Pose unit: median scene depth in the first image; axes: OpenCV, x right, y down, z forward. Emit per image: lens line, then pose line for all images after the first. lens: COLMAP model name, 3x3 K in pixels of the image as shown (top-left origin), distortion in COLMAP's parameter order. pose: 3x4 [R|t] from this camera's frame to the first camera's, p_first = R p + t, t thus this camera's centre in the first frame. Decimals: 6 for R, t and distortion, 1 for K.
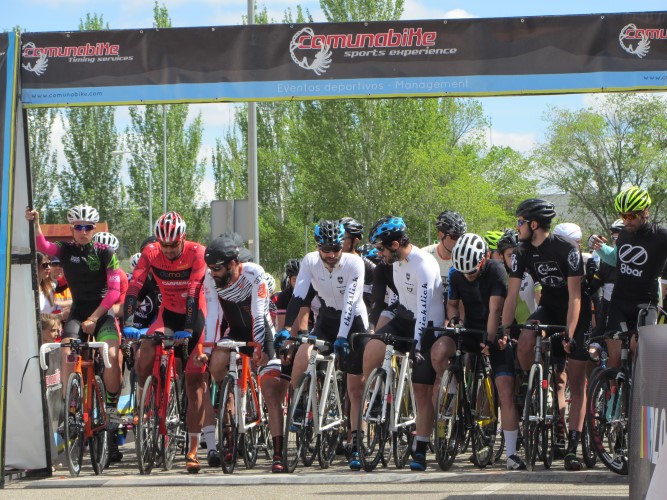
lens RADIAL K [[2508.0, 0, 336.1], [0, 2508.0, 250.6], [0, 0, 1]] dist [0.289914, 0.000000]
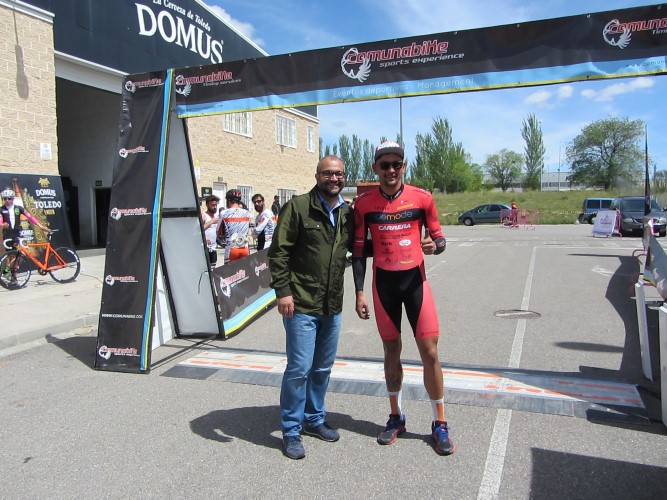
lens RADIAL K [[544.5, 0, 341.2], [0, 544.5, 248.3], [0, 0, 1]] dist [-0.045881, 0.006724]
pose [[0.984823, 0.005713, -0.173469, 0.034027], [0.013493, 0.993913, 0.109340, -0.012296], [0.173038, -0.110021, 0.978751, 0.699457]]
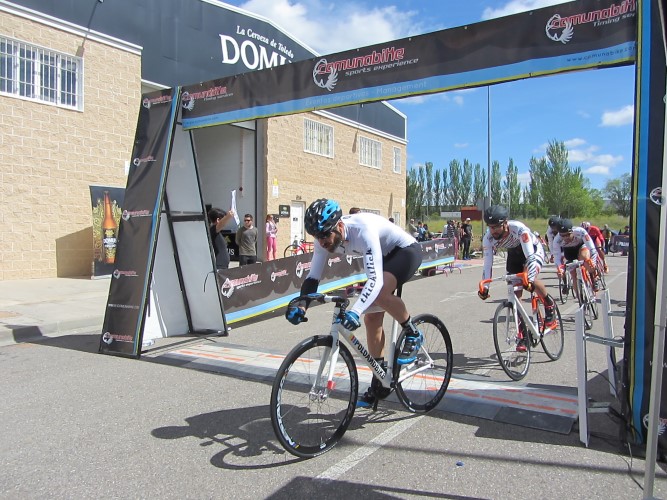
lens RADIAL K [[544.5, 0, 334.6], [0, 544.5, 248.6], [0, 0, 1]] dist [-0.045881, 0.006724]
pose [[0.927966, 0.023373, -0.371930, 0.112970], [0.000851, 0.997896, 0.064833, -0.000081], [0.372663, -0.060479, 0.925994, 0.709279]]
